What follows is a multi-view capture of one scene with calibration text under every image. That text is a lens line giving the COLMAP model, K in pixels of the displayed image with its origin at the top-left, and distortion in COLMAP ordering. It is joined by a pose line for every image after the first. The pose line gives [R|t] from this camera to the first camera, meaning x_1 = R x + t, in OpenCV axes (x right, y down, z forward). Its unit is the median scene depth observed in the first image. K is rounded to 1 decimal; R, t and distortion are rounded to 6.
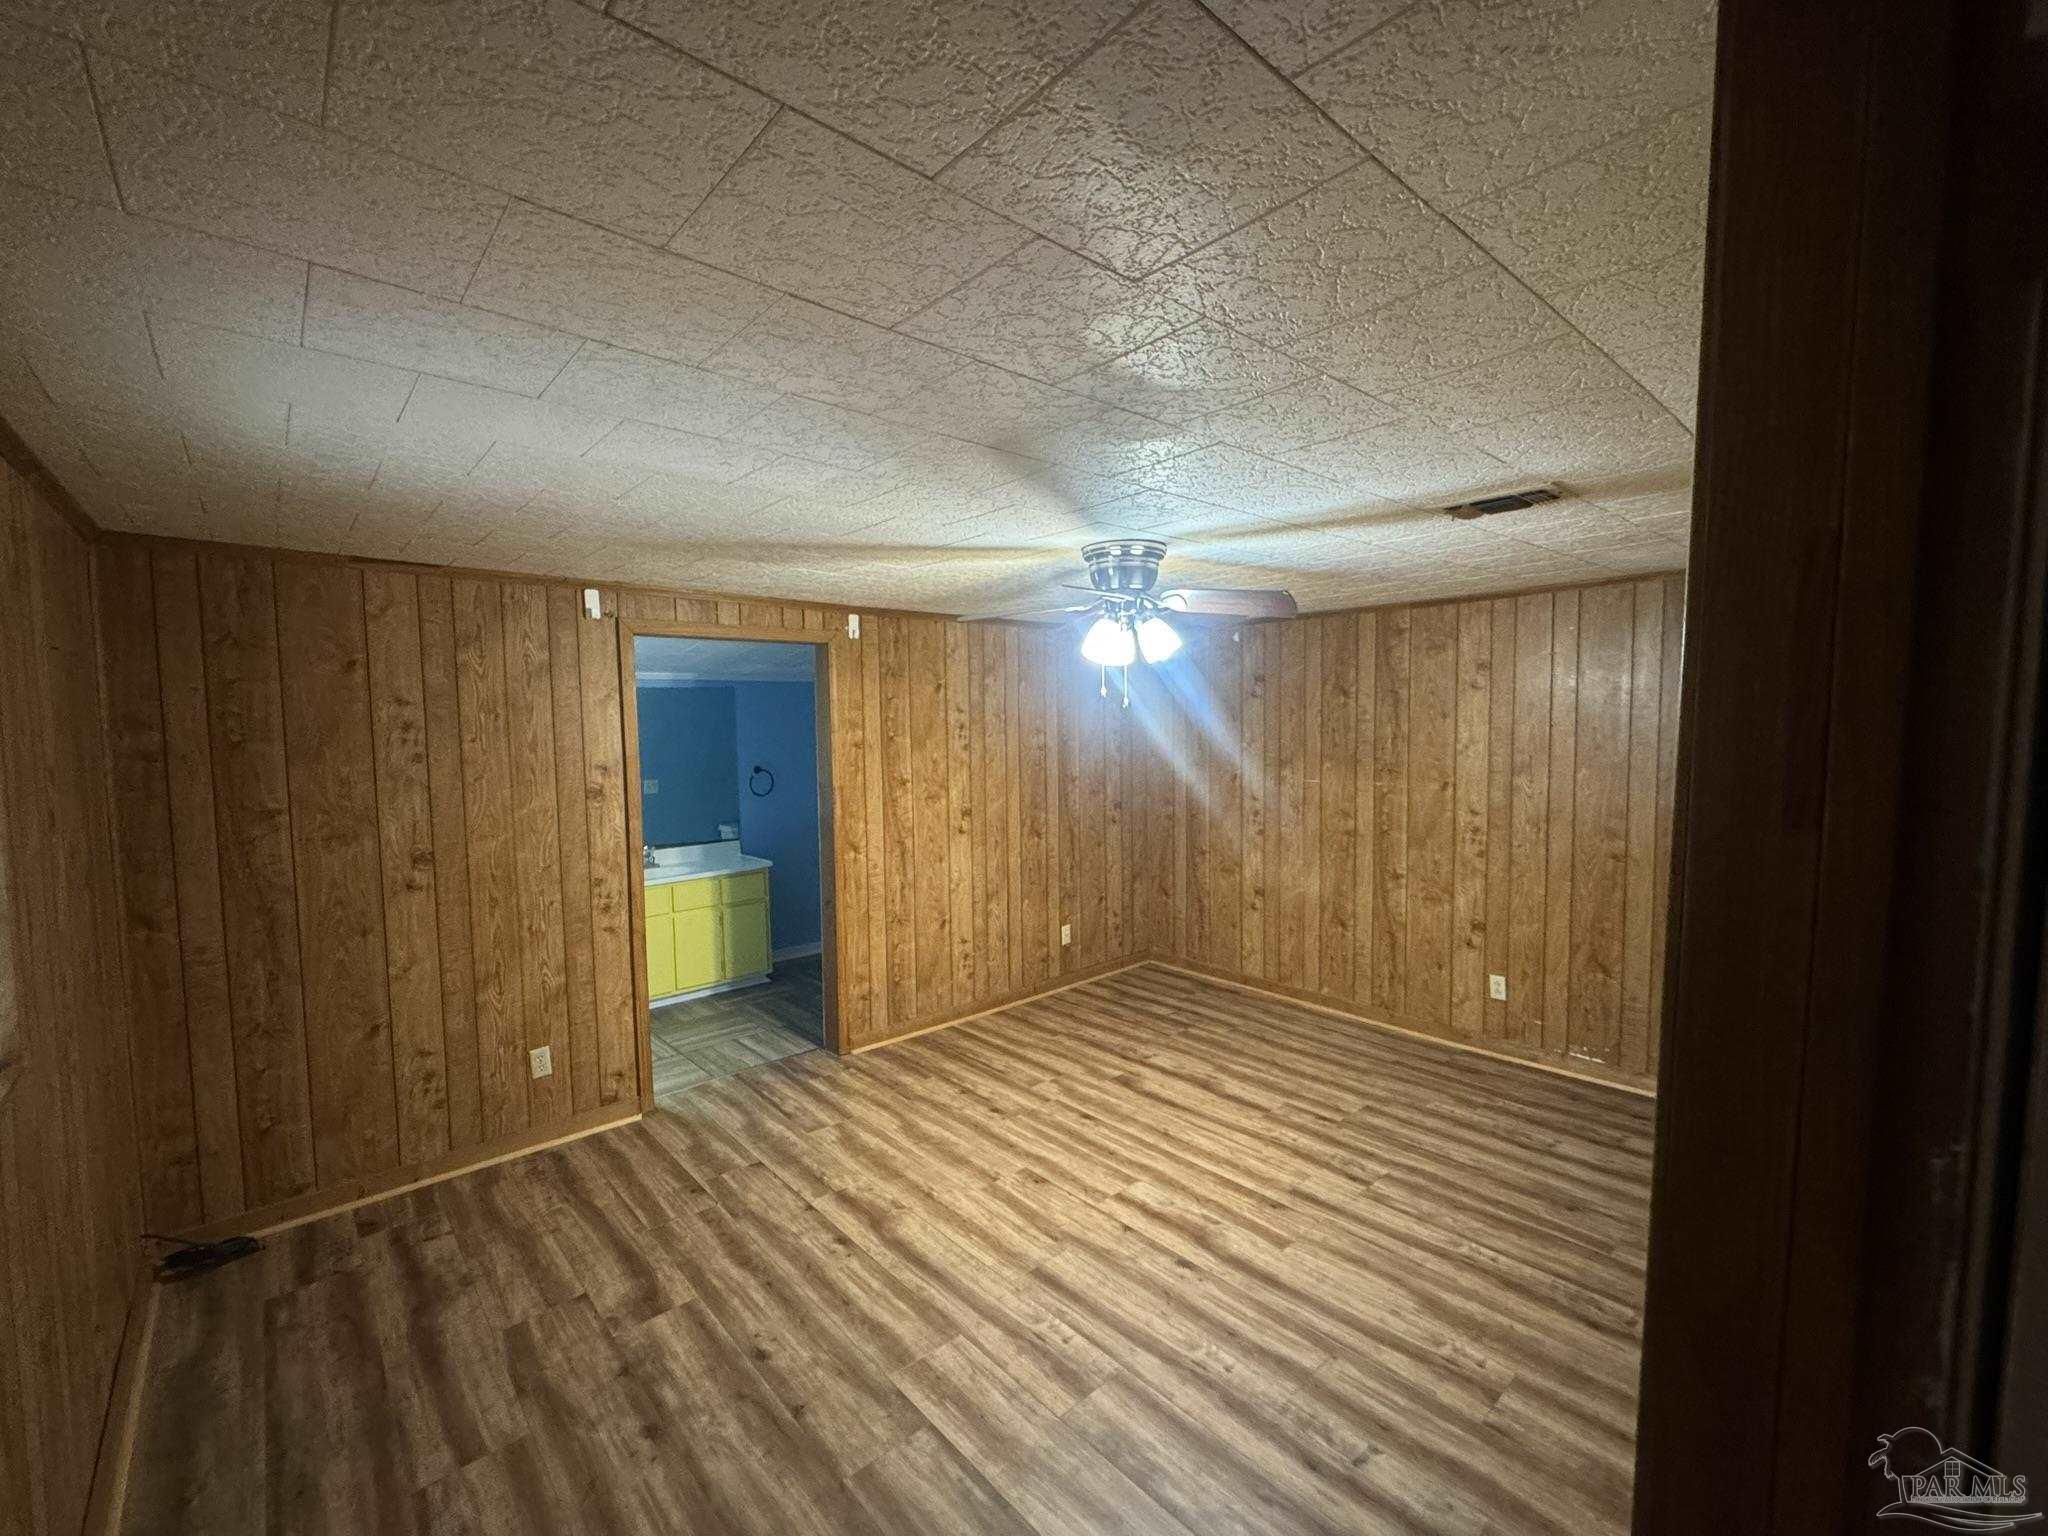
lens RADIAL K [[847.4, 0, 1020.2], [0, 847.4, 773.1], [0, 0, 1]] dist [-0.003216, 0.000100]
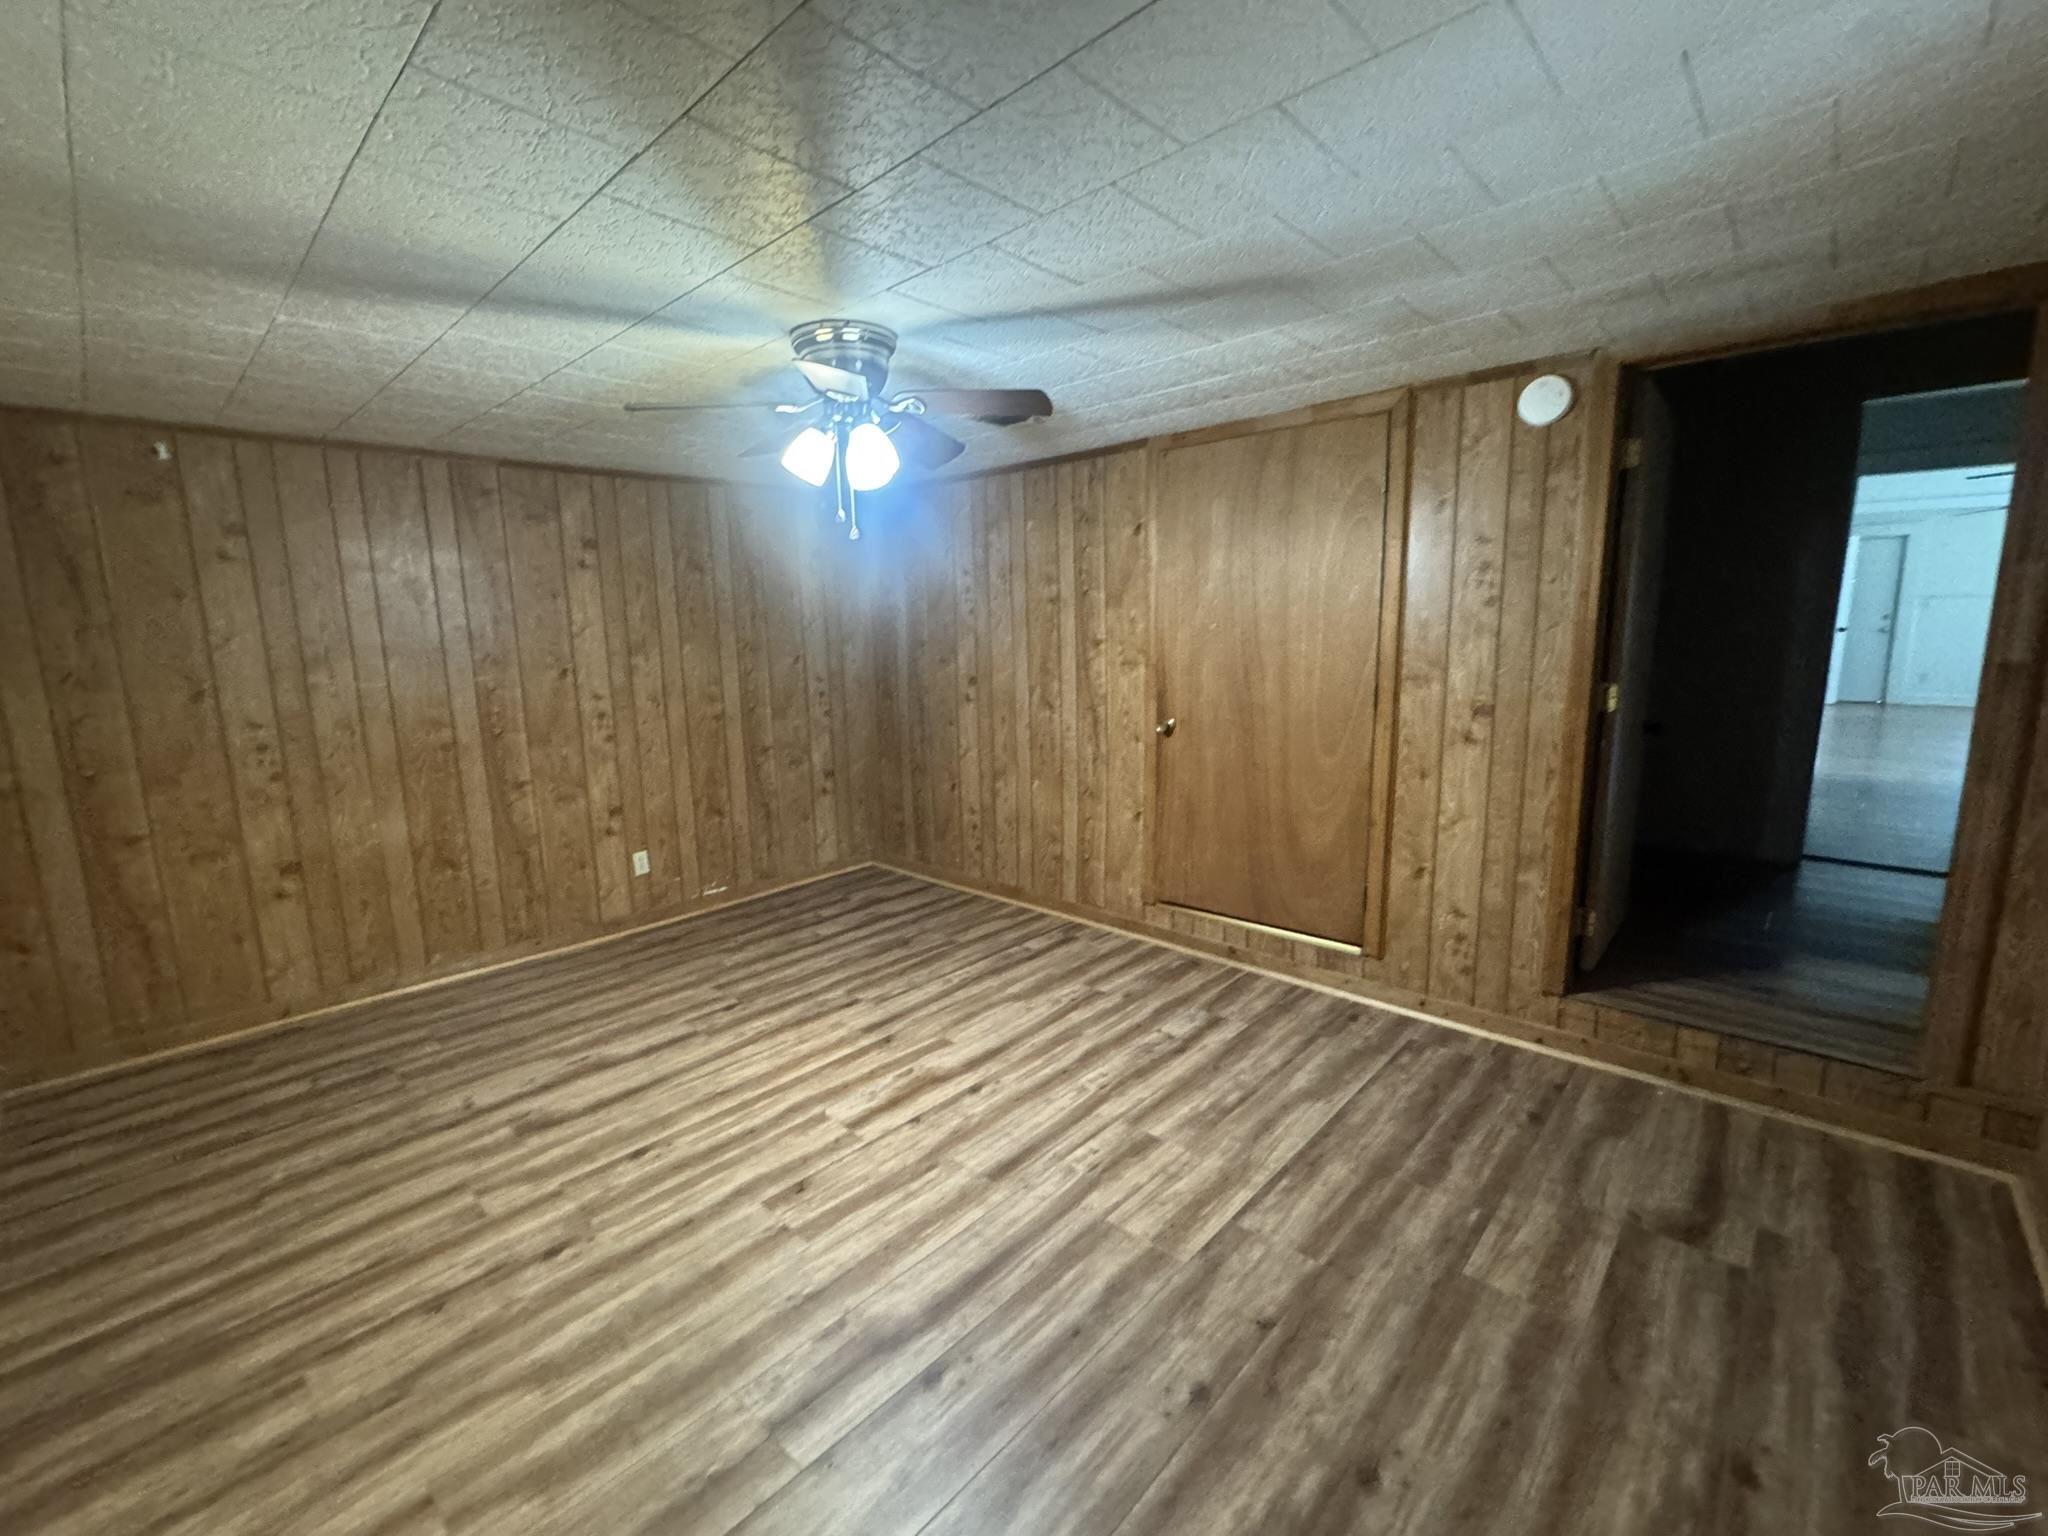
lens RADIAL K [[847.4, 0, 1023.9], [0, 847.4, 768.0], [0, 0, 1]] dist [-0.003216, 0.000100]
pose [[-0.080805, -0.150428, 0.985313, -0.646566], [0.090372, 0.983368, 0.157542, 0.023634], [-0.992625, 0.101775, -0.065866, 0.798286]]
